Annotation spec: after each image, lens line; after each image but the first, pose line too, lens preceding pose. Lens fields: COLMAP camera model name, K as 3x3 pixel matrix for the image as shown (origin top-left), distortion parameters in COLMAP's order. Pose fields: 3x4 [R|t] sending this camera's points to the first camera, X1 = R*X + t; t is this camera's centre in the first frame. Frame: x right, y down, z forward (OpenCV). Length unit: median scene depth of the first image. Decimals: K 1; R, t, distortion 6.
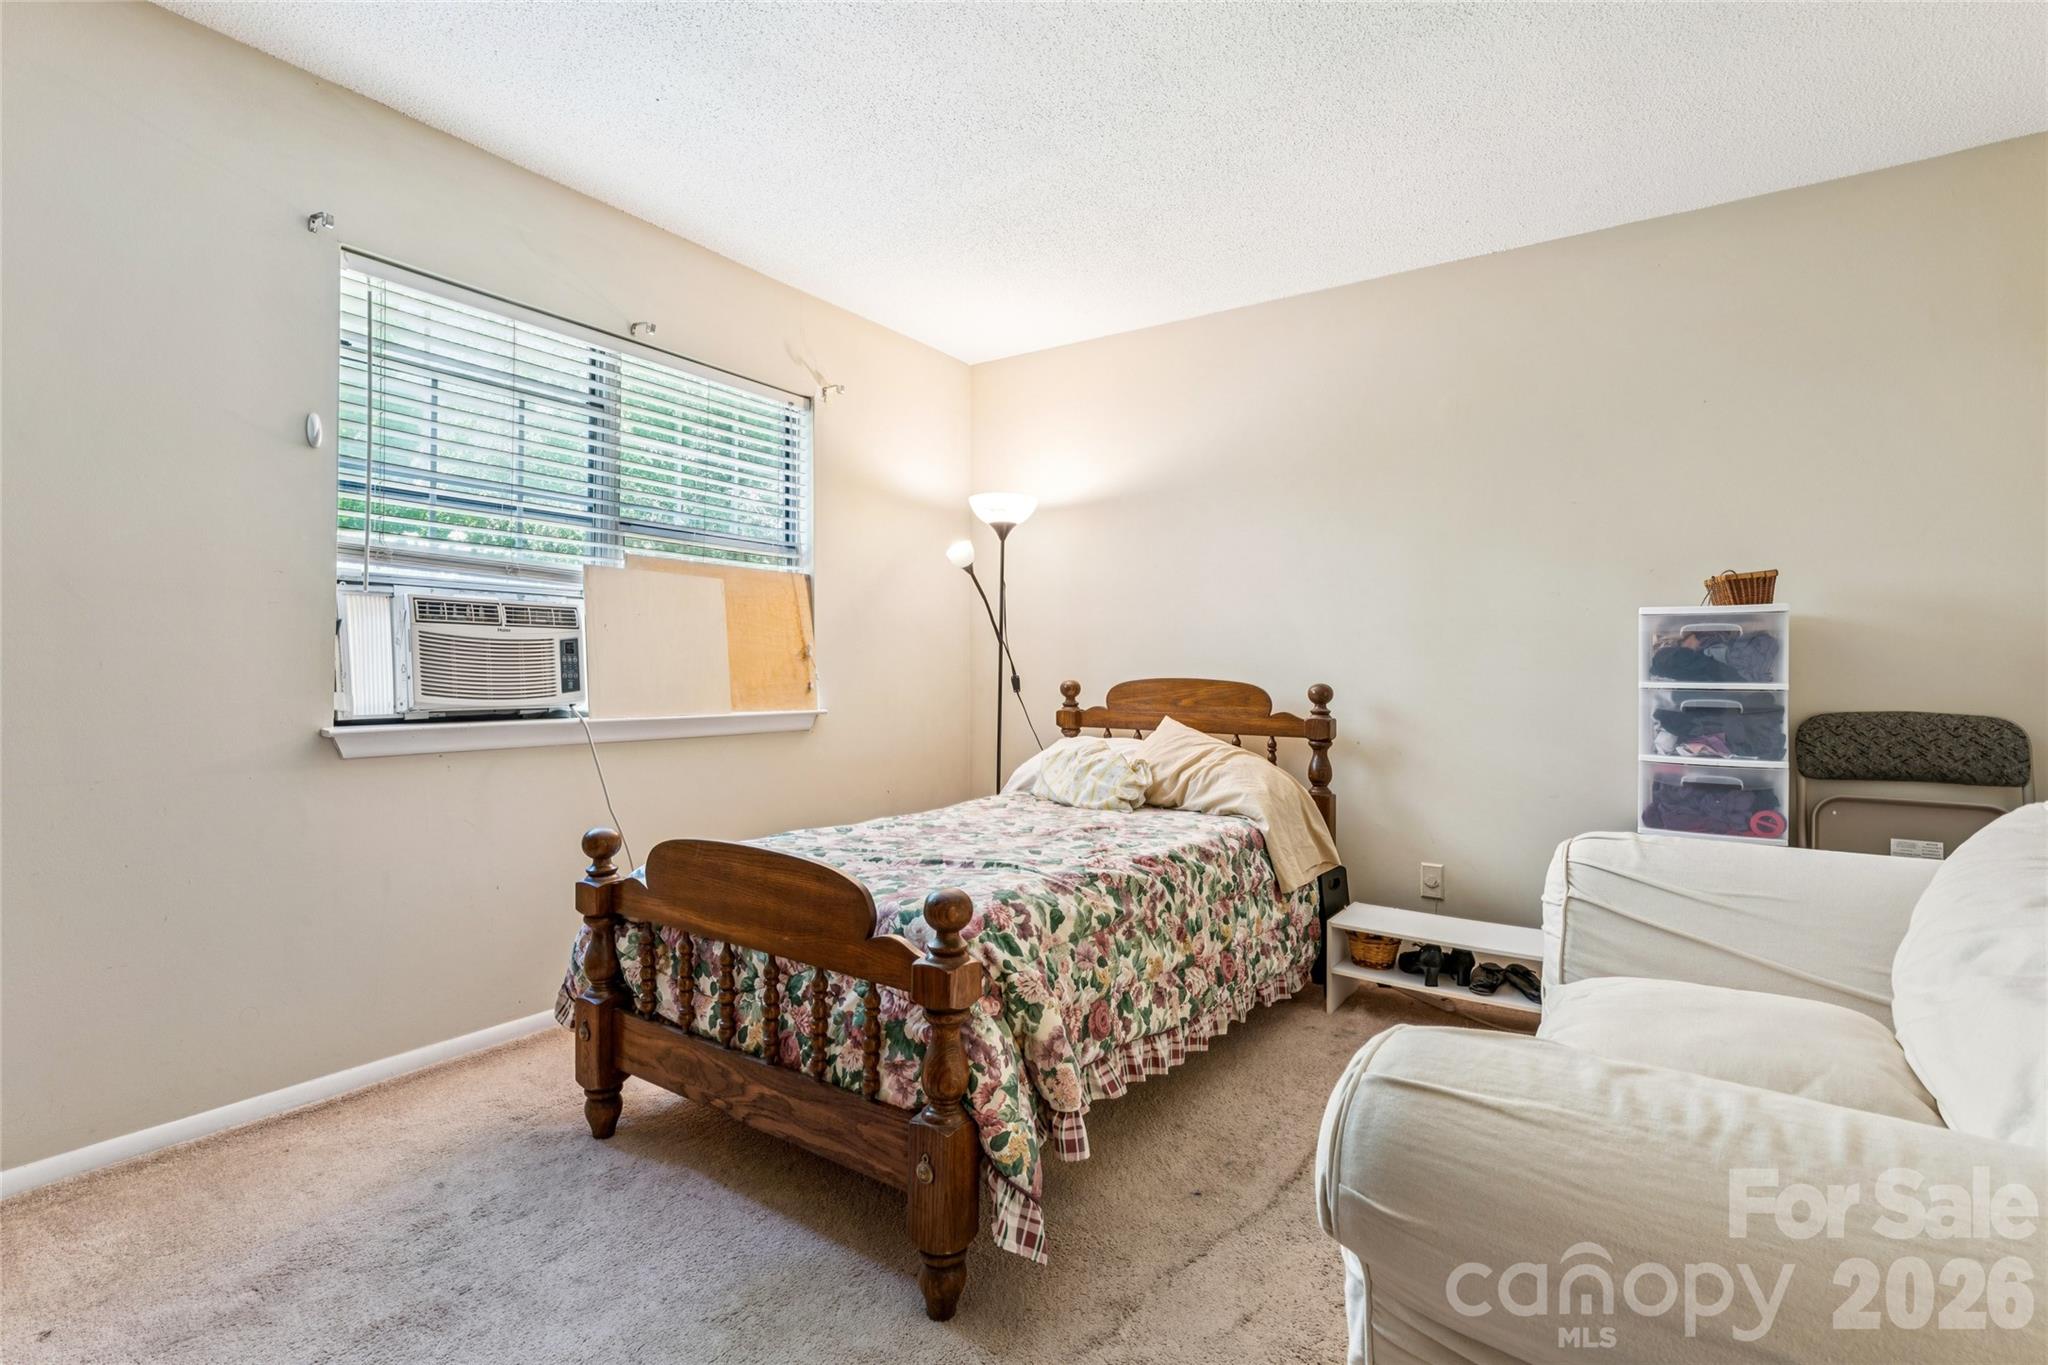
lens RADIAL K [[951.1, 0, 1024.0], [0, 951.1, 682.5], [0, 0, 1]] dist [-0.001981, -0.000122]
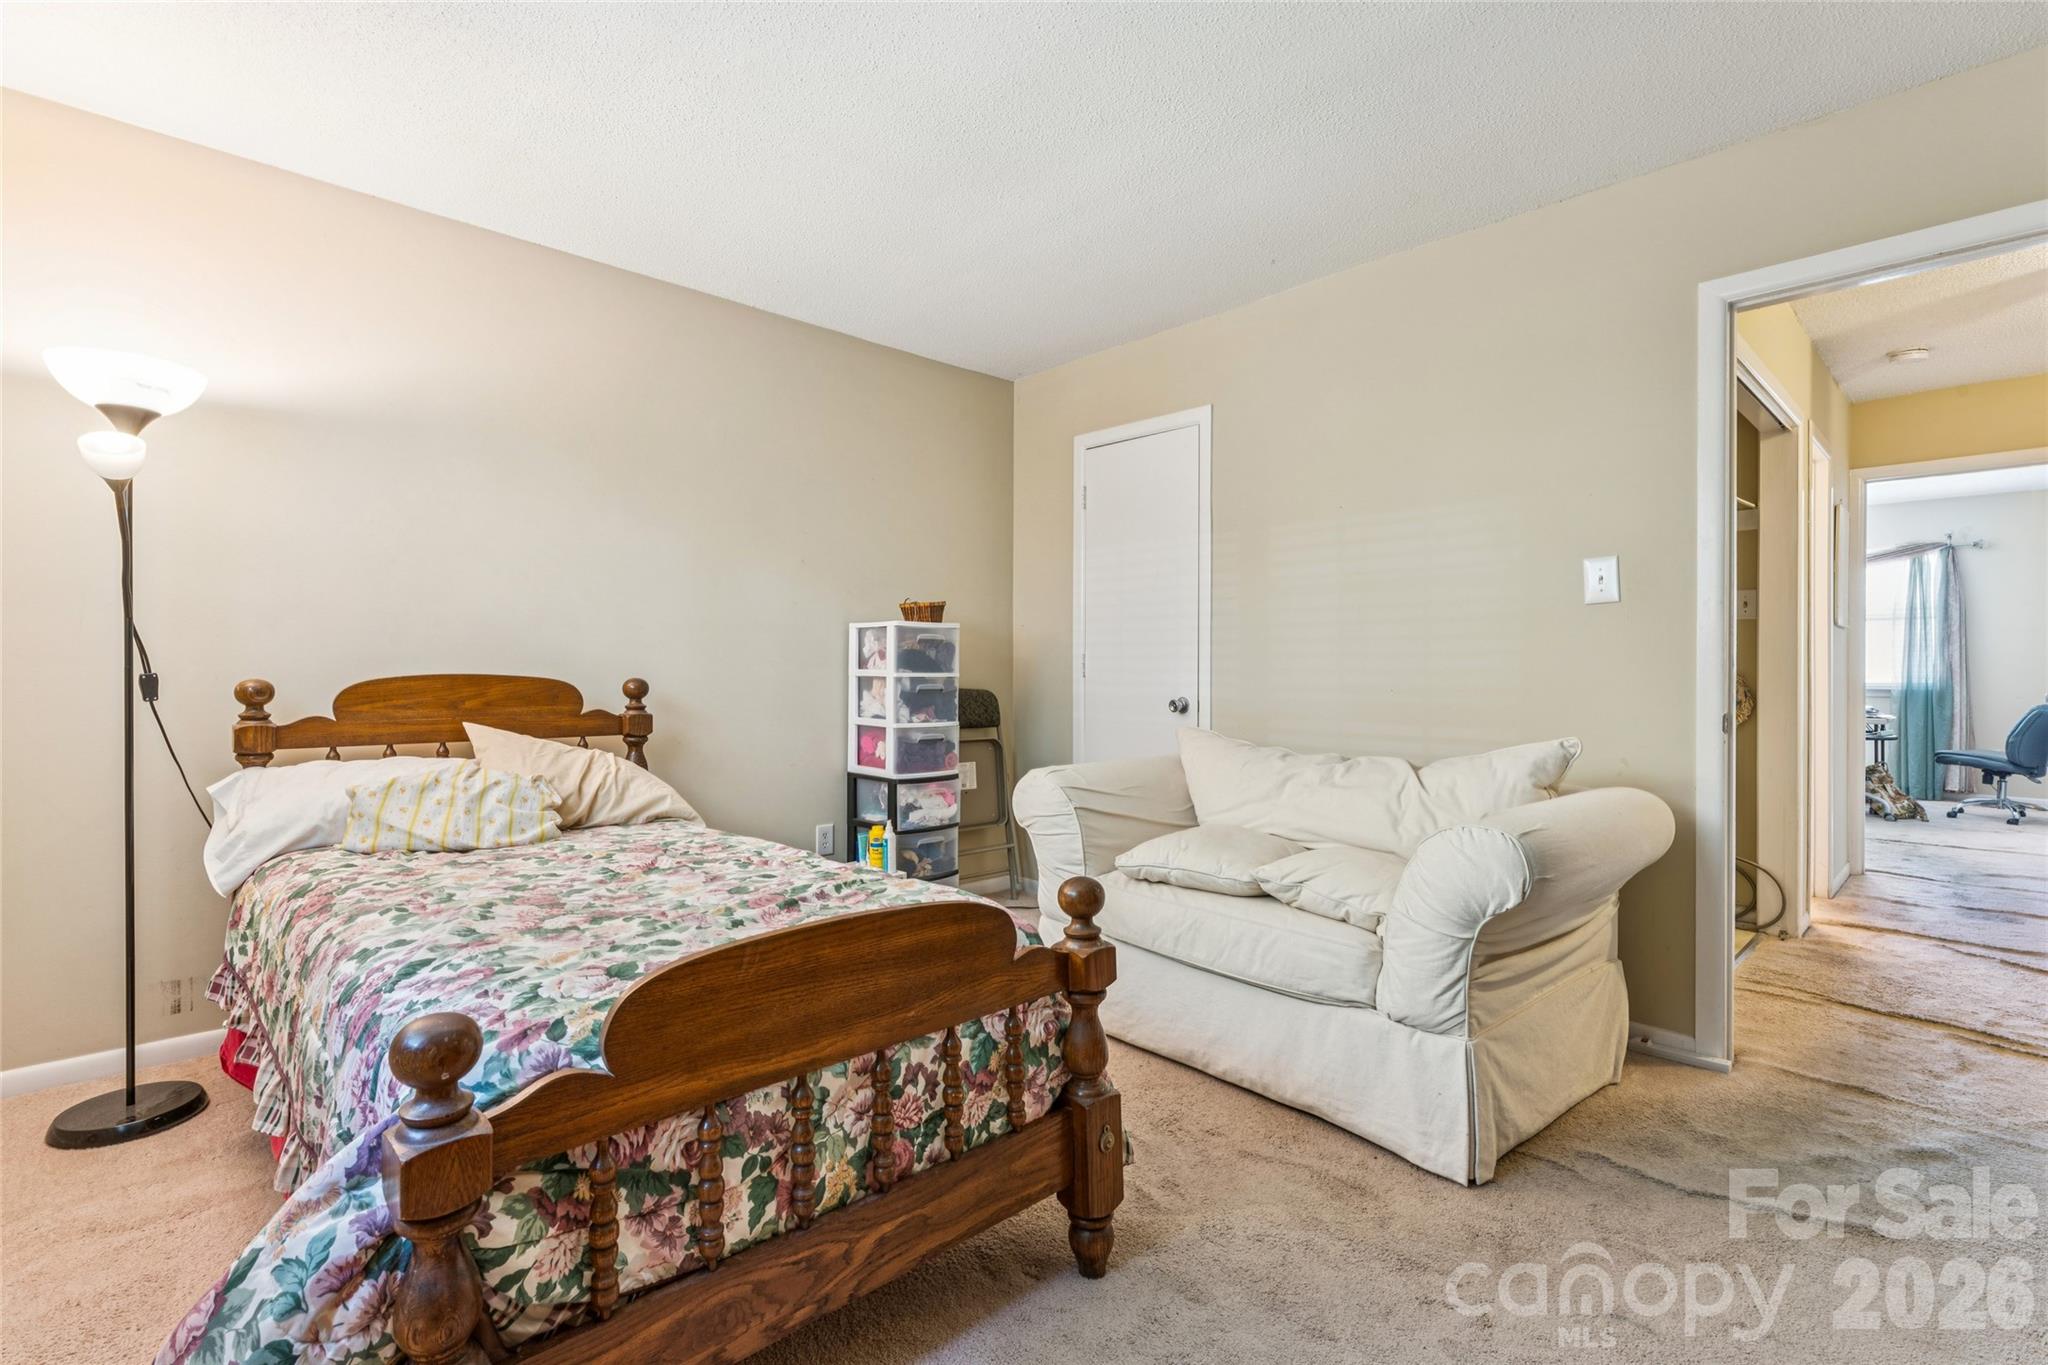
lens RADIAL K [[933.1, 0, 1017.9], [0, 933.1, 686.1], [0, 0, 1]] dist [-0.002785, -0.000506]
pose [[0.216136, -0.025540, 0.976029, -0.539075], [0.008767, 0.999668, 0.024217, -0.010351], [-0.976324, 0.003322, 0.216288, 0.413006]]
